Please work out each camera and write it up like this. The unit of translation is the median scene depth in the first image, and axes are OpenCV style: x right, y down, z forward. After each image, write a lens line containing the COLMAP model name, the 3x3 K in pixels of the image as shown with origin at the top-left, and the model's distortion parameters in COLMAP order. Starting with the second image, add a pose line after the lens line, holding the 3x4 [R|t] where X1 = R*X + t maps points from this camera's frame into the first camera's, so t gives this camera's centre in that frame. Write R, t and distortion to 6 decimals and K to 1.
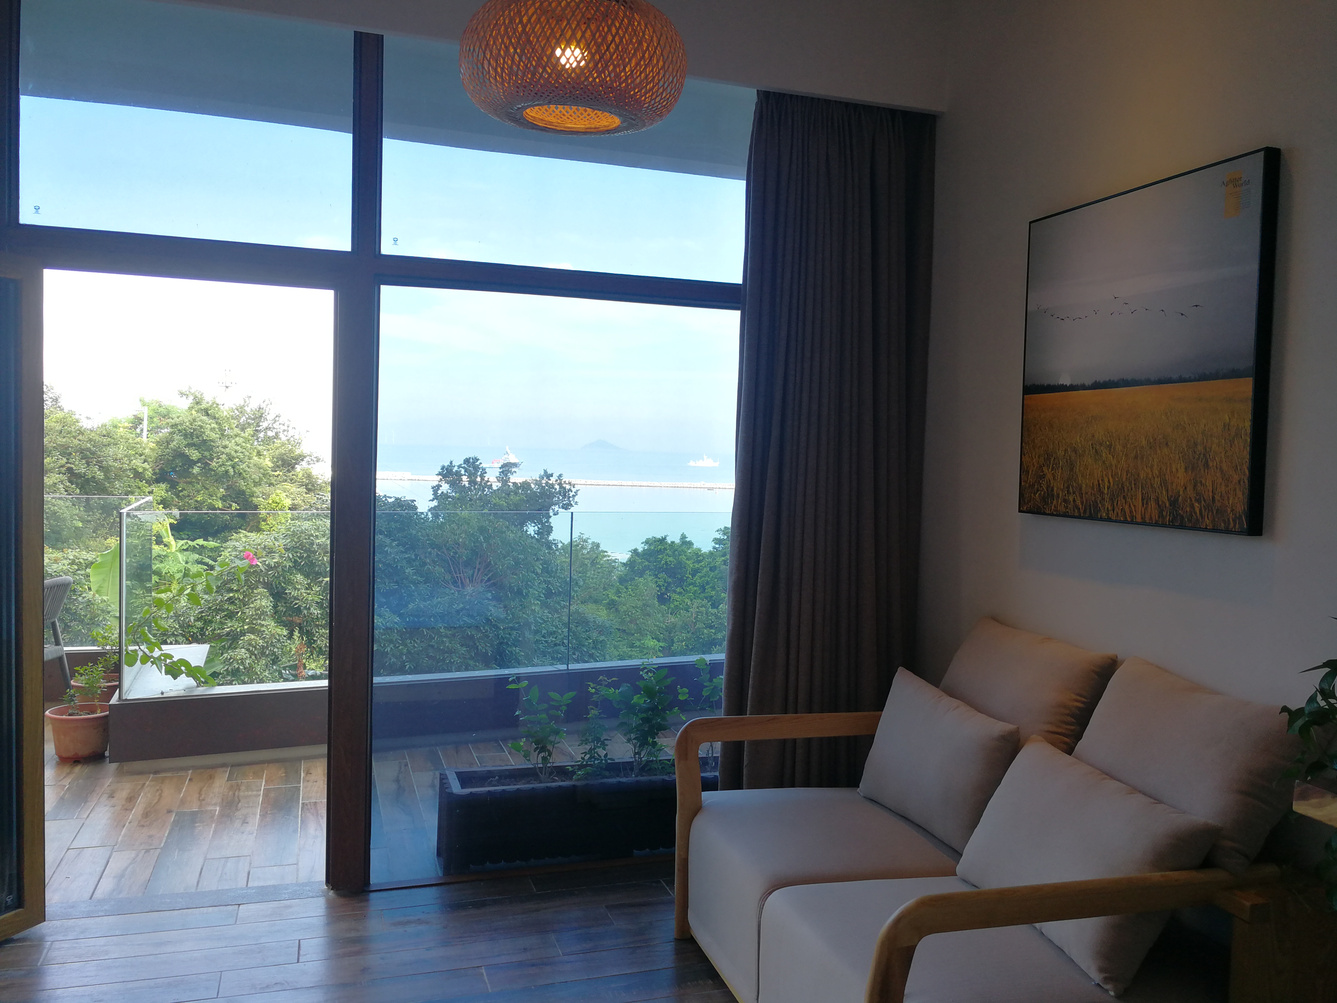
lens RADIAL K [[1065.3, 0, 688.5], [0, 1065.3, 506.5], [0, 0, 1]] dist [-0.007428, -0.015526]
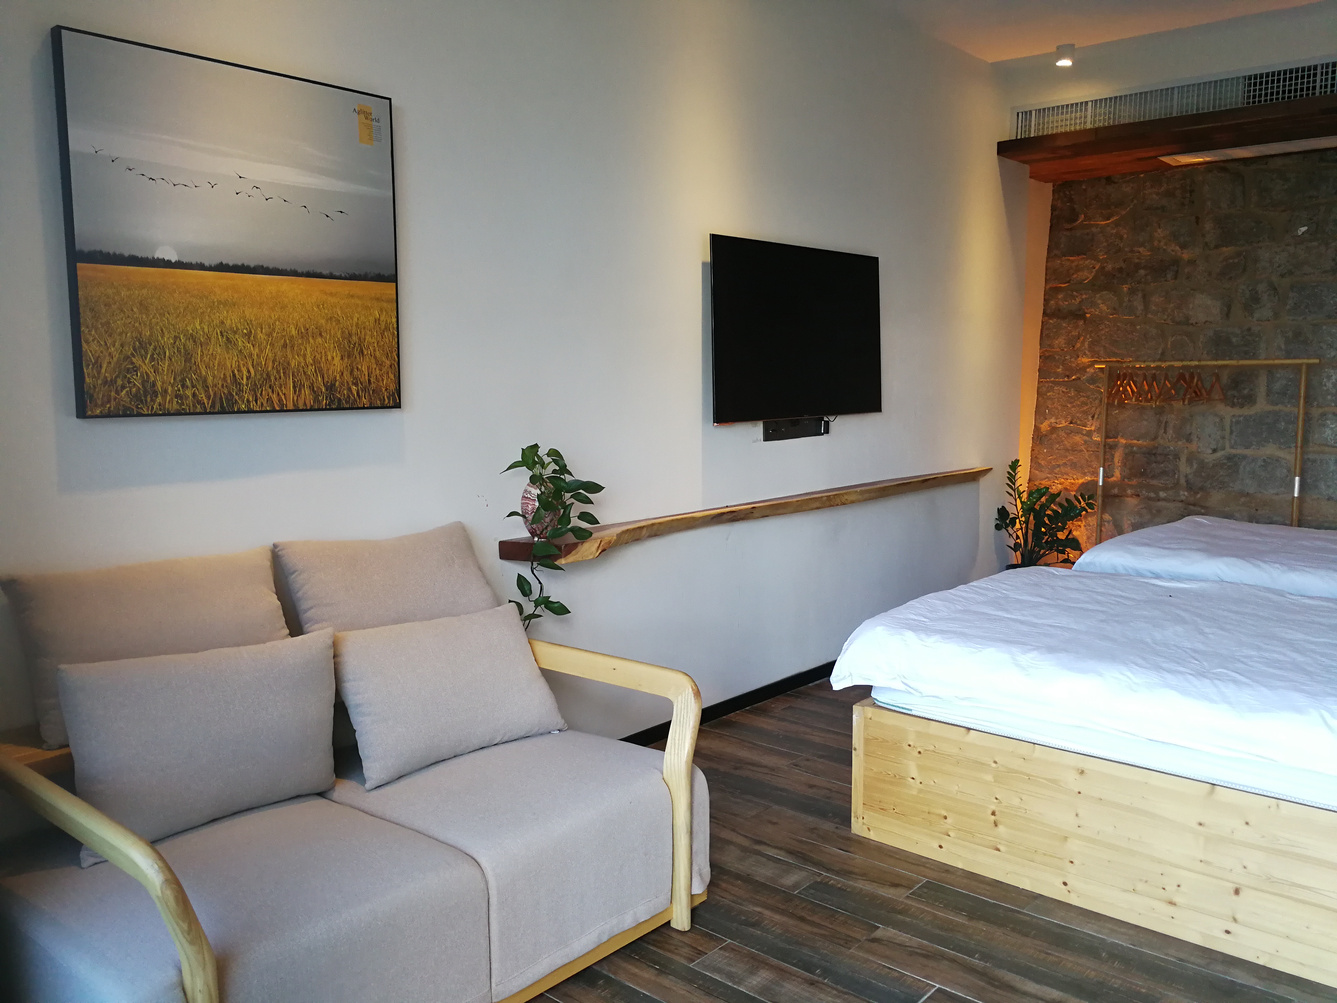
lens RADIAL K [[1065.3, 0, 688.5], [0, 1065.3, 506.5], [0, 0, 1]] dist [-0.007428, -0.015526]
pose [[-0.519983, -0.134145, 0.843577, -0.504925], [0.029276, 0.984212, 0.174554, -0.046875], [-0.853675, 0.115461, -0.507847, 0.914713]]
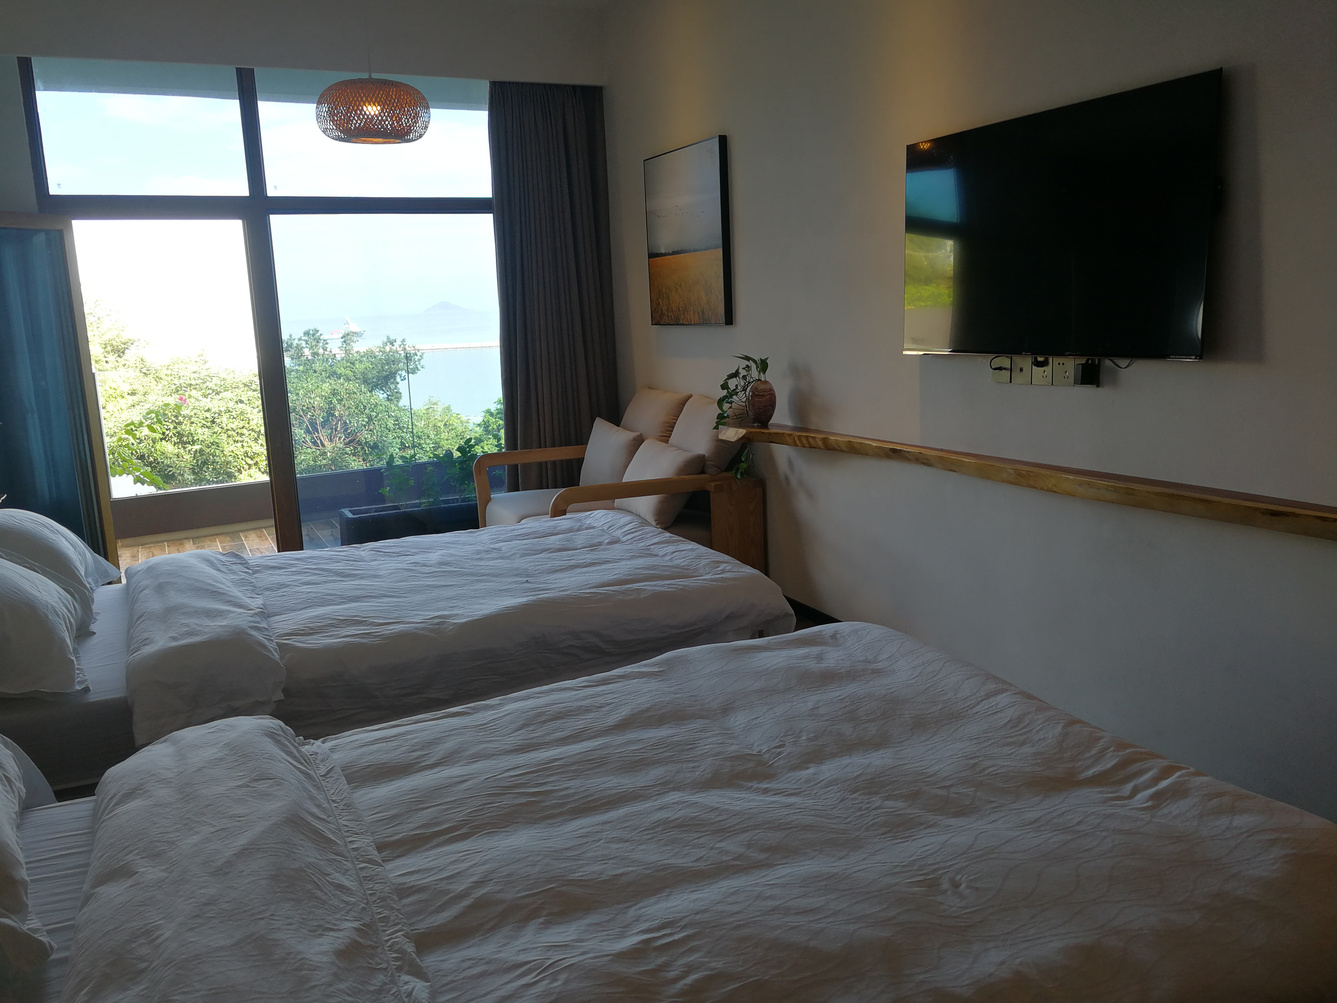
lens RADIAL K [[1065.3, 0, 688.5], [0, 1065.3, 506.5], [0, 0, 1]] dist [-0.007428, -0.015526]
pose [[0.988091, -0.090967, 0.124103, 0.105927], [0.073202, 0.987317, 0.140875, 0.053716], [-0.135344, -0.130113, 0.982218, -0.745184]]
